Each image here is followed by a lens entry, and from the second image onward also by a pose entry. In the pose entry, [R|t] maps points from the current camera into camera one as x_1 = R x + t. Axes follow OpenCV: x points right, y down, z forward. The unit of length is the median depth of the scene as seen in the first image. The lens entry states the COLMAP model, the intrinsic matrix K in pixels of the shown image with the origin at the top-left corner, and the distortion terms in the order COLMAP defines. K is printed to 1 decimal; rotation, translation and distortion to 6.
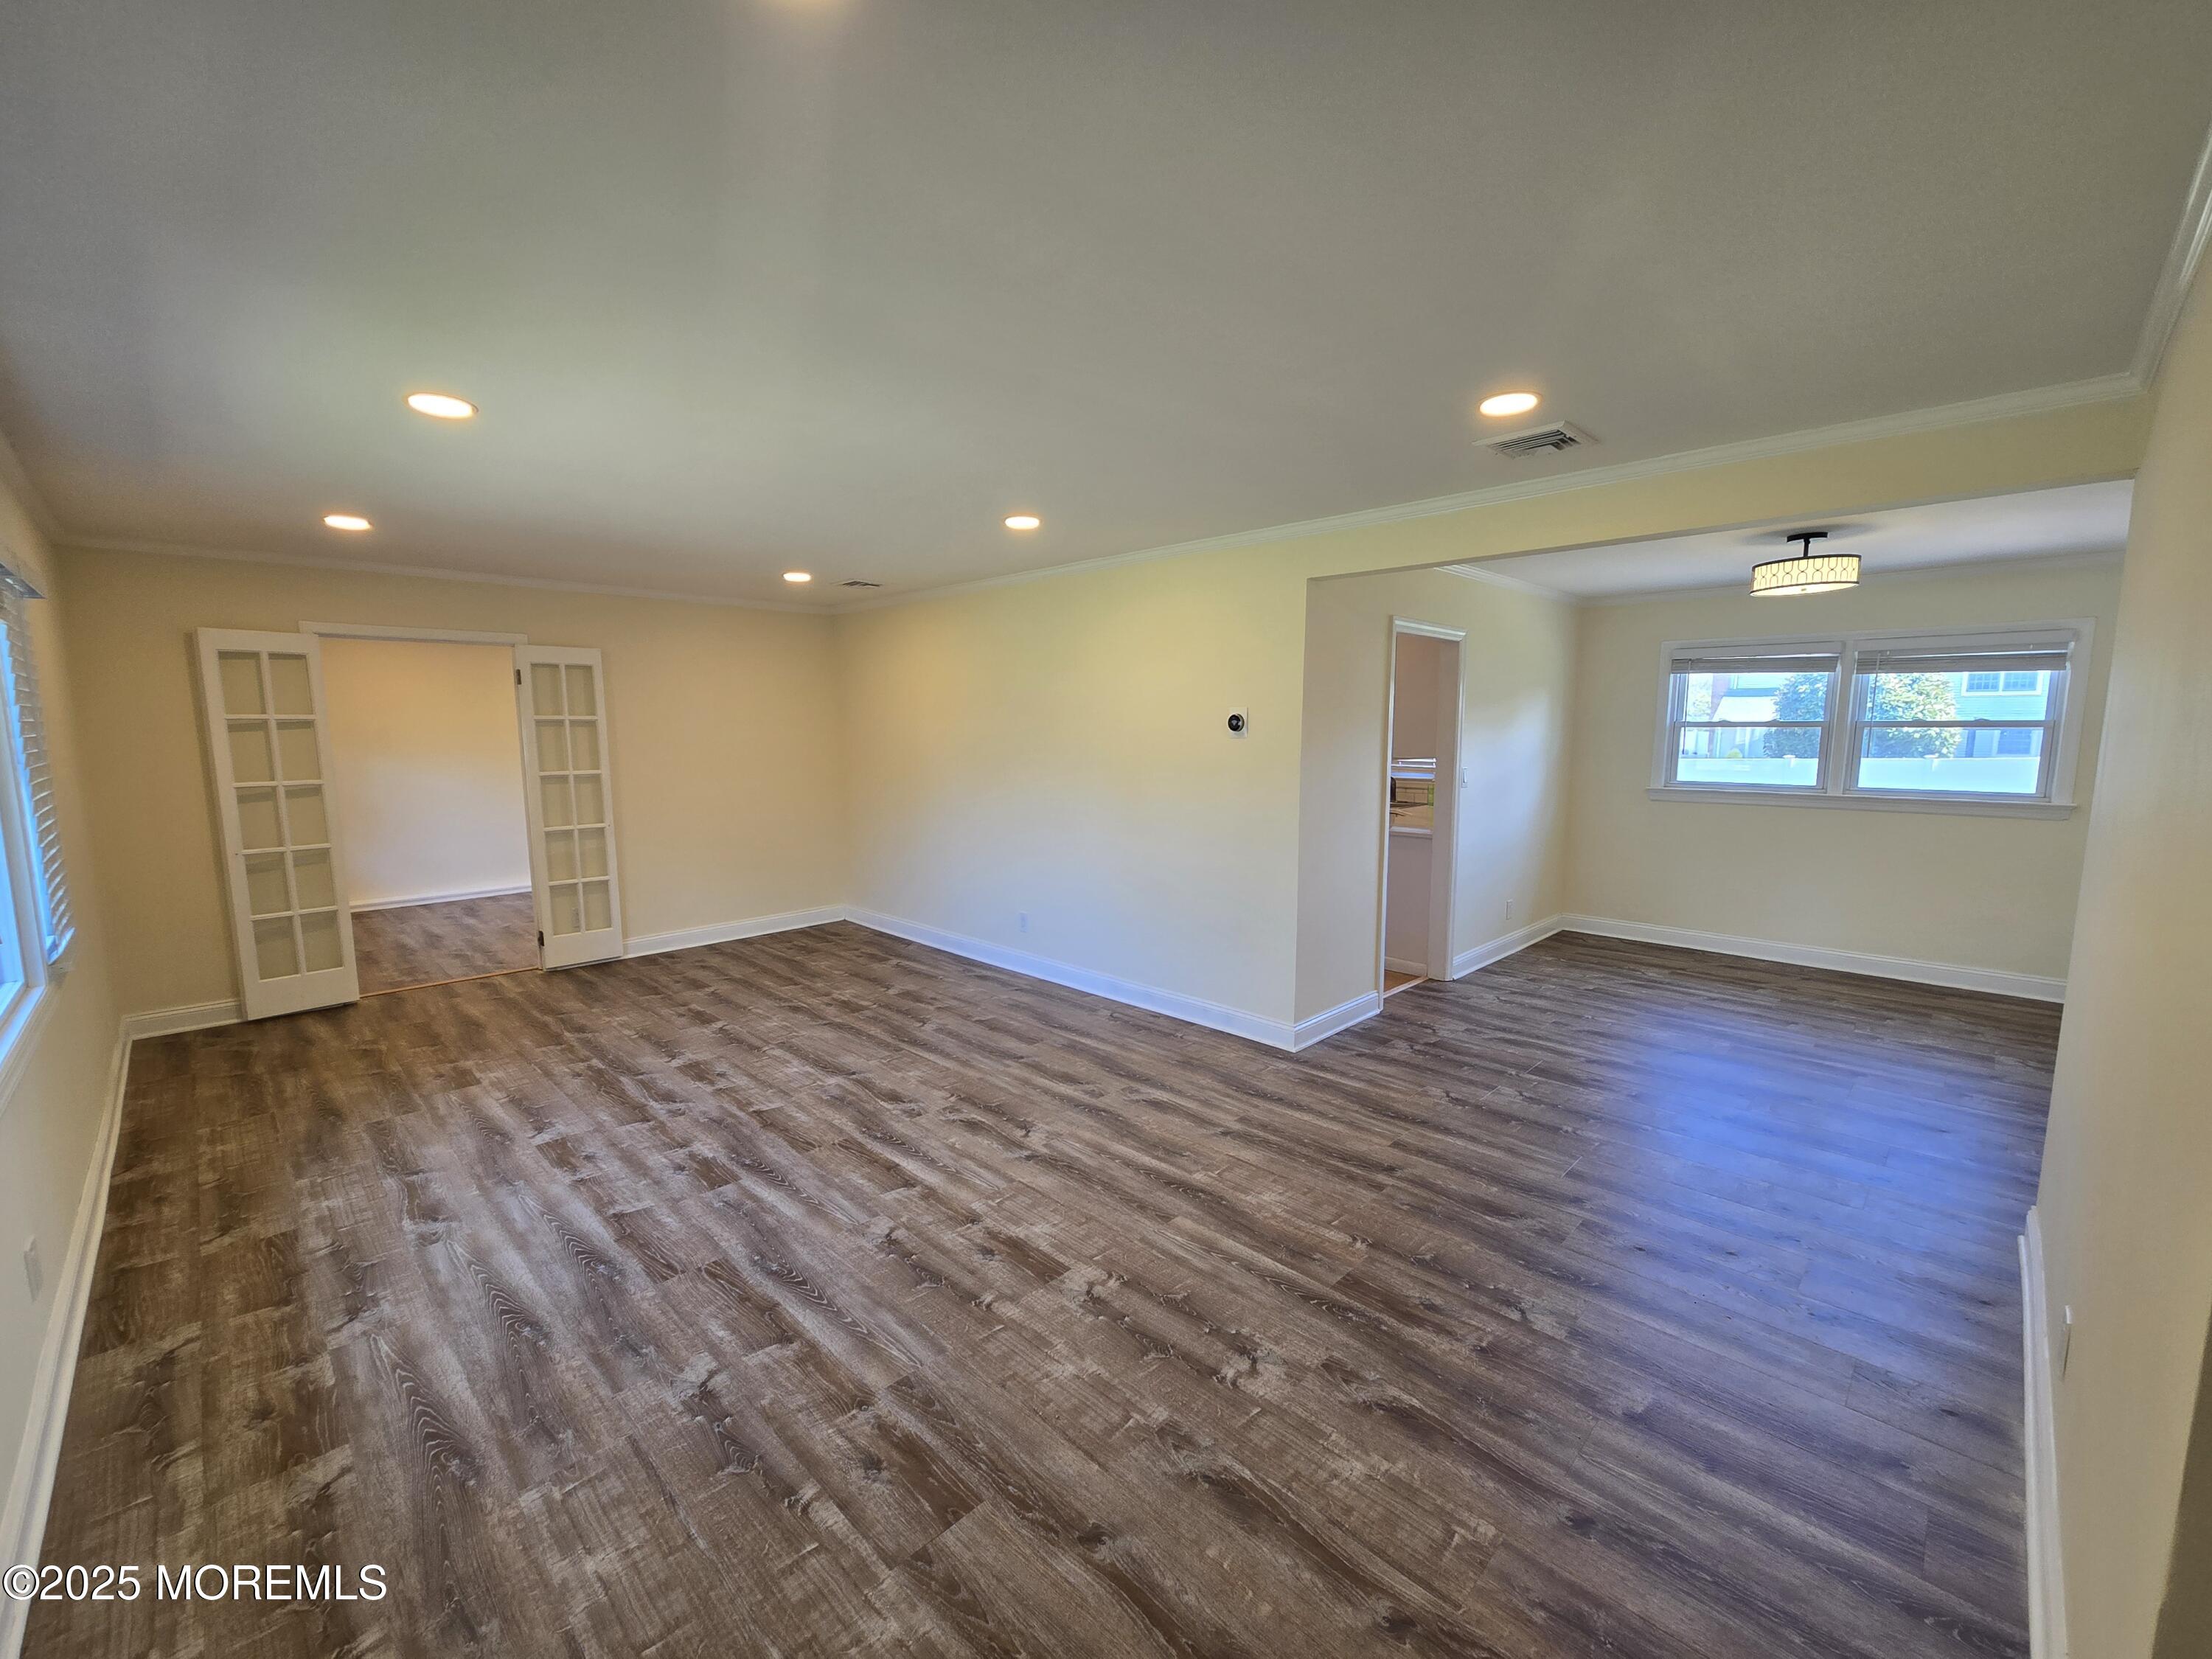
lens RADIAL K [[890.6, 0, 1097.0], [0, 890.6, 841.7], [0, 0, 1]] dist [0.000918, 0.000299]
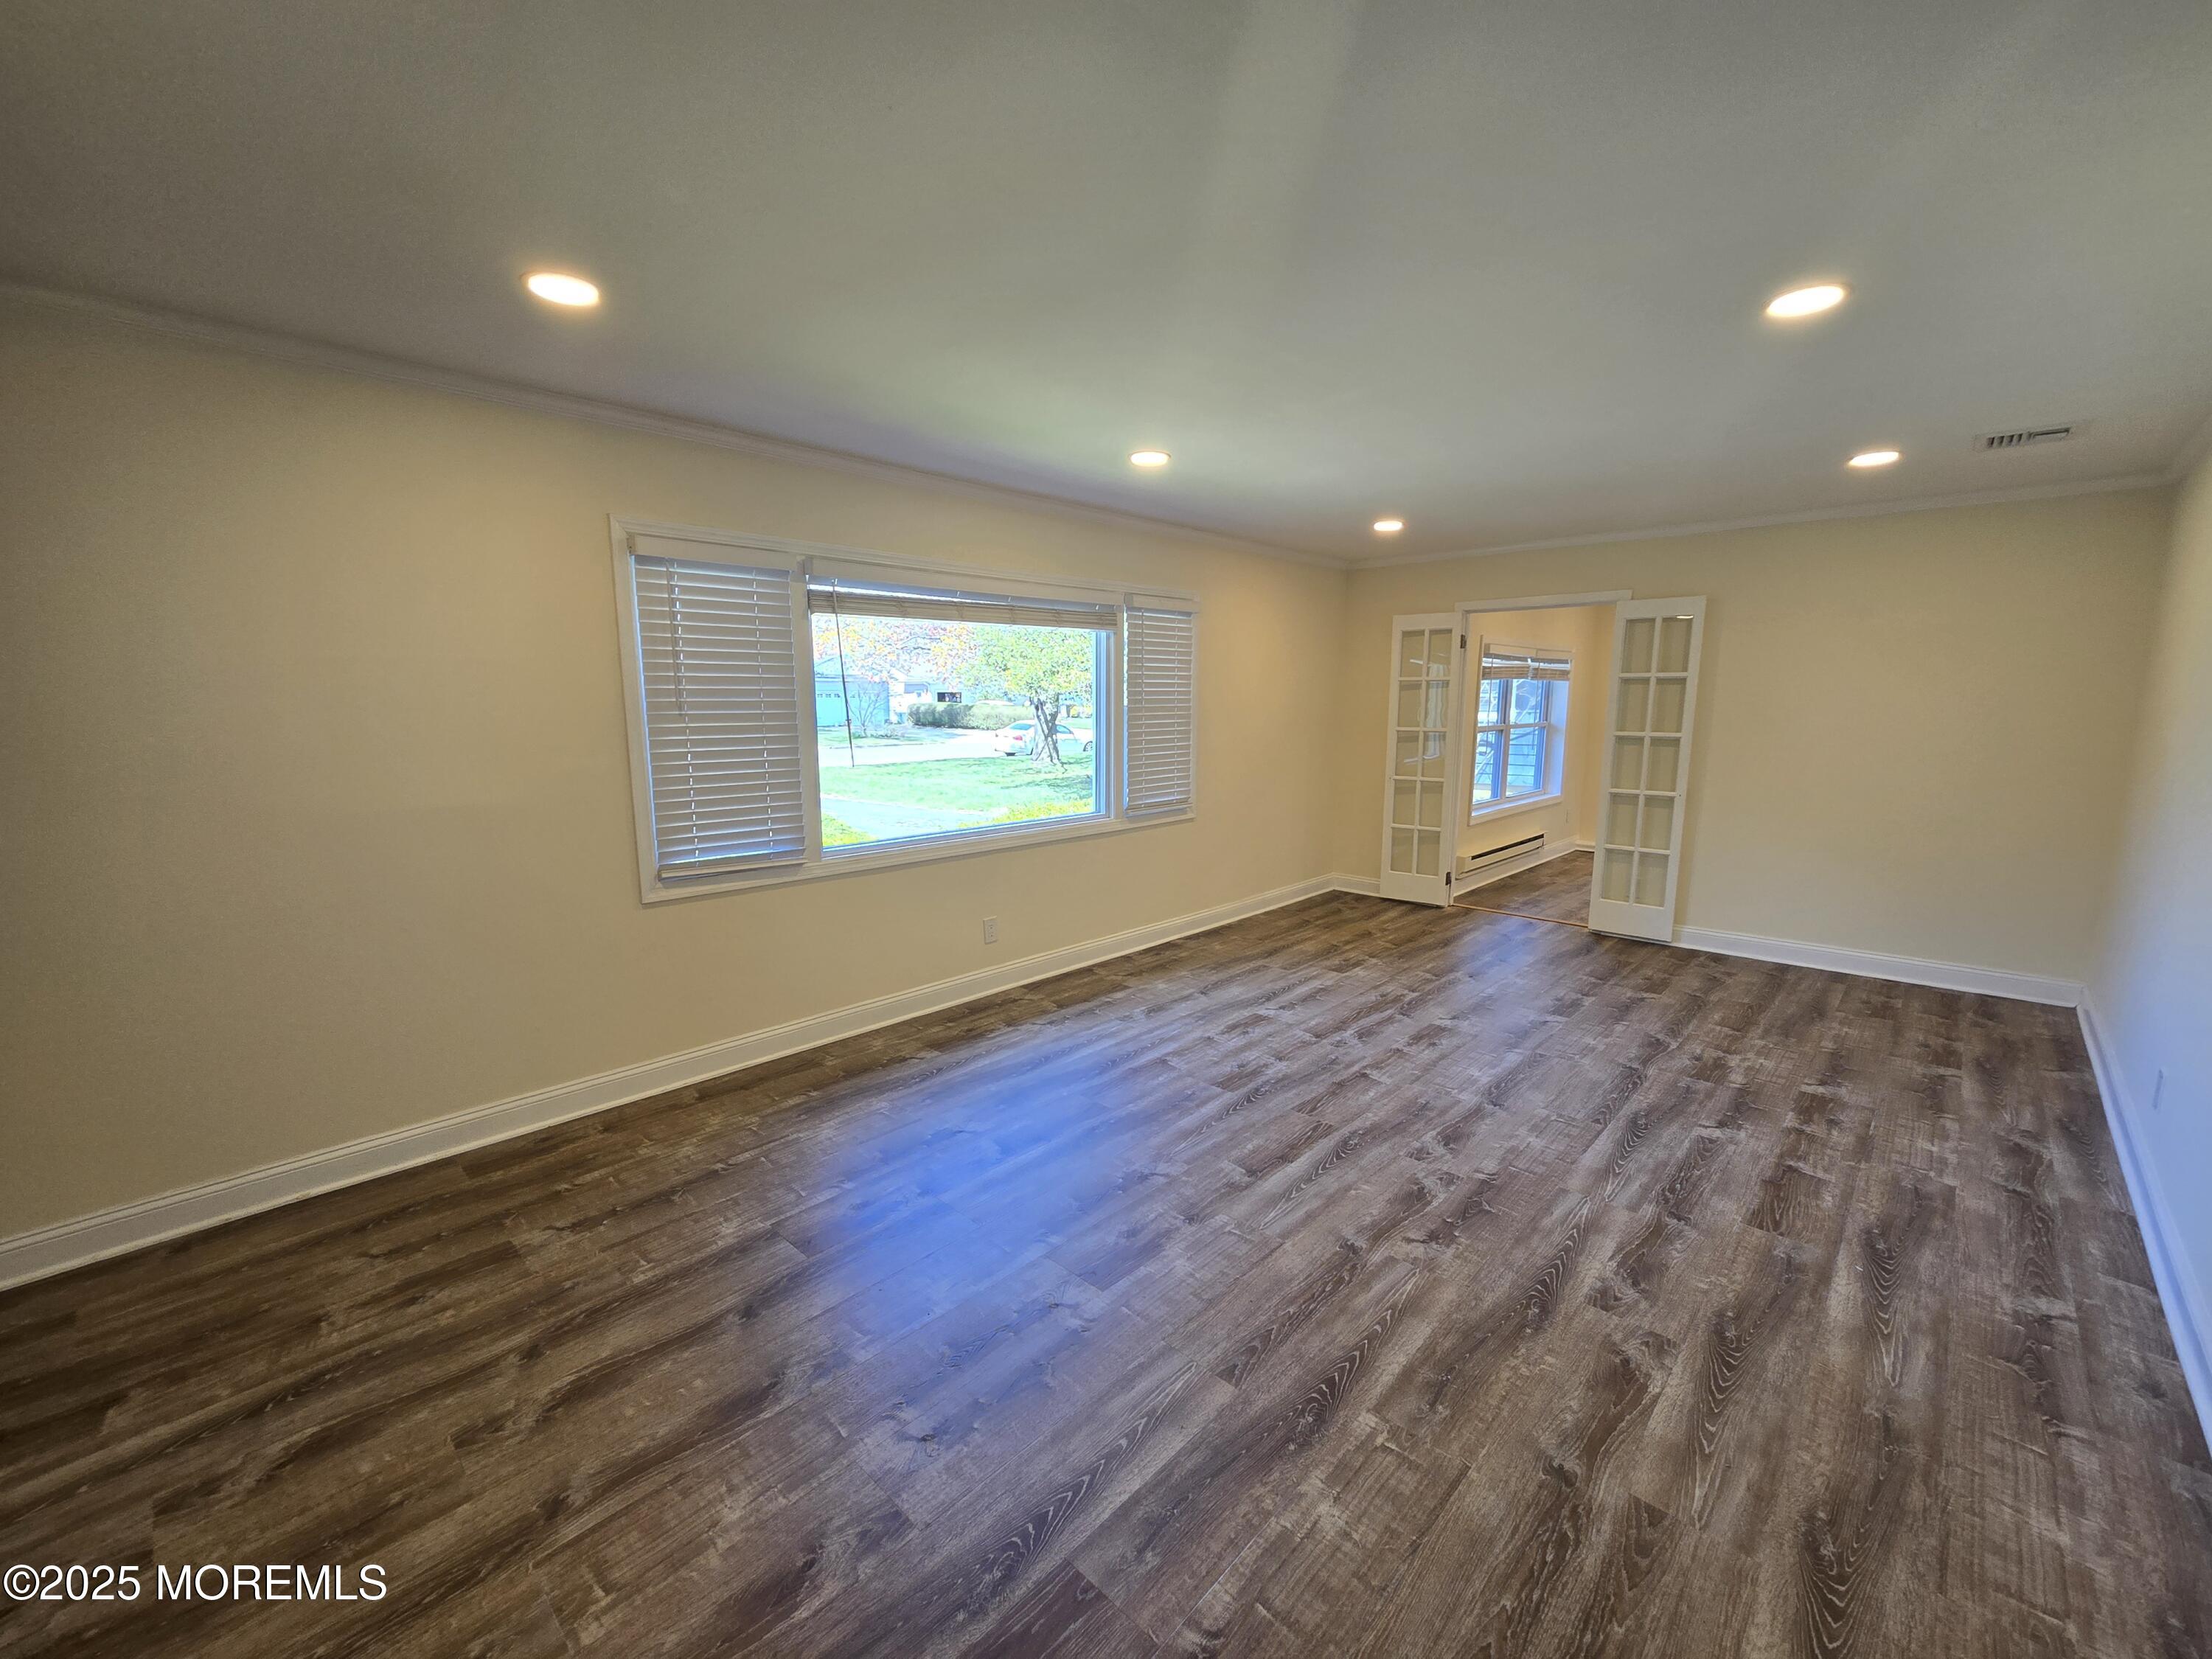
lens RADIAL K [[890.6, 0, 1097.0], [0, 890.6, 841.7], [0, 0, 1]] dist [0.000918, 0.000299]
pose [[0.037410, 0.164655, -0.985642, 0.530814], [-0.126455, 0.979183, 0.158777, -0.067672], [0.991267, 0.118700, 0.057452, 0.612132]]
